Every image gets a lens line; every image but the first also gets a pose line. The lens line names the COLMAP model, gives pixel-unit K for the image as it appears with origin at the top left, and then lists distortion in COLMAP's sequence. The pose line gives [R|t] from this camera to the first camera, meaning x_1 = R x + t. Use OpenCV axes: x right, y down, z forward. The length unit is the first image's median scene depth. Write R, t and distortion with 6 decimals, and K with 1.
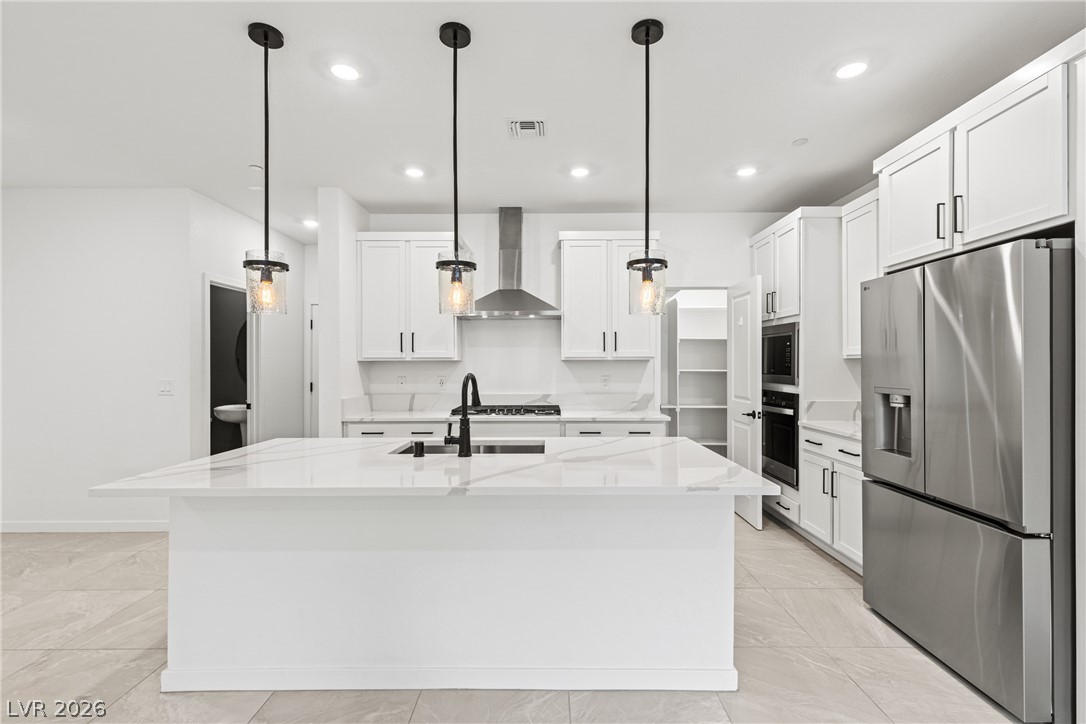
lens RADIAL K [[482.9, 0, 546.5], [0, 482.9, 364.5], [0, 0, 1]] dist [0.002145, -0.000076]
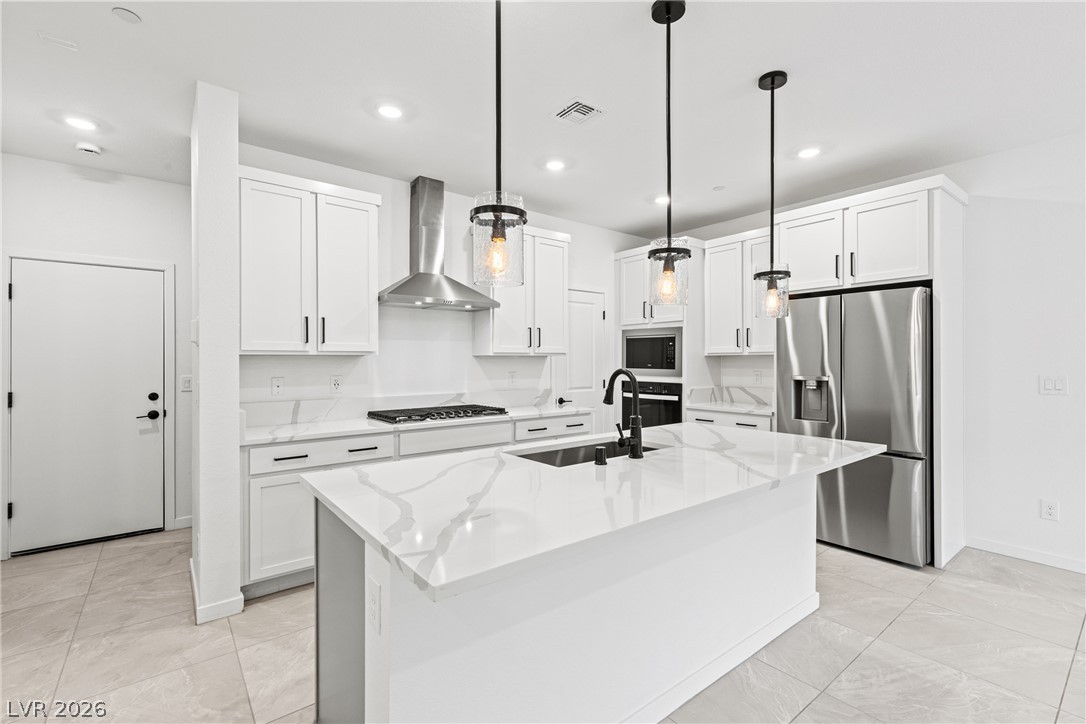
lens RADIAL K [[483.5, 0, 546.2], [0, 483.5, 360.9], [0, 0, 1]] dist [0.004243, 0.000250]
pose [[0.782761, -0.000075, 0.622323, -0.587152], [0.001510, 0.999997, -0.001779, 0.003419], [-0.622321, 0.002333, 0.782759, 0.249907]]
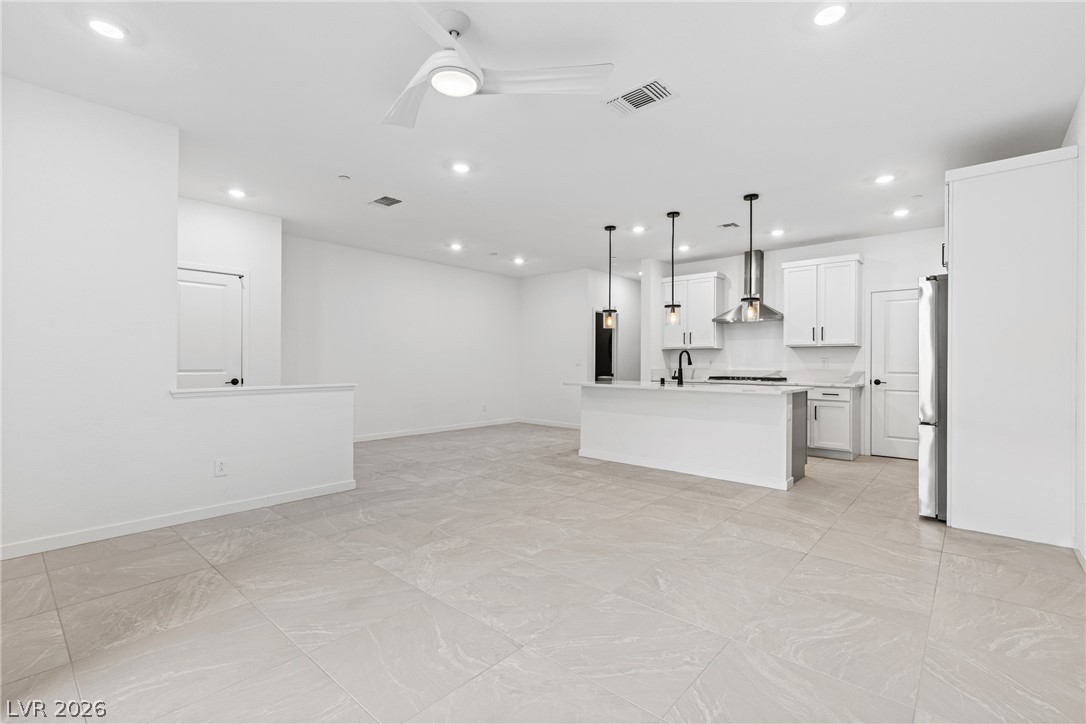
lens RADIAL K [[484.9, 0, 547.7], [0, 484.9, 358.7], [0, 0, 1]] dist [0.003241, 0.000071]
pose [[0.753463, 0.000118, -0.657491, 0.599679], [-0.008226, 0.999923, -0.009248, 0.060234], [0.657439, 0.012376, 0.753406, -0.809917]]
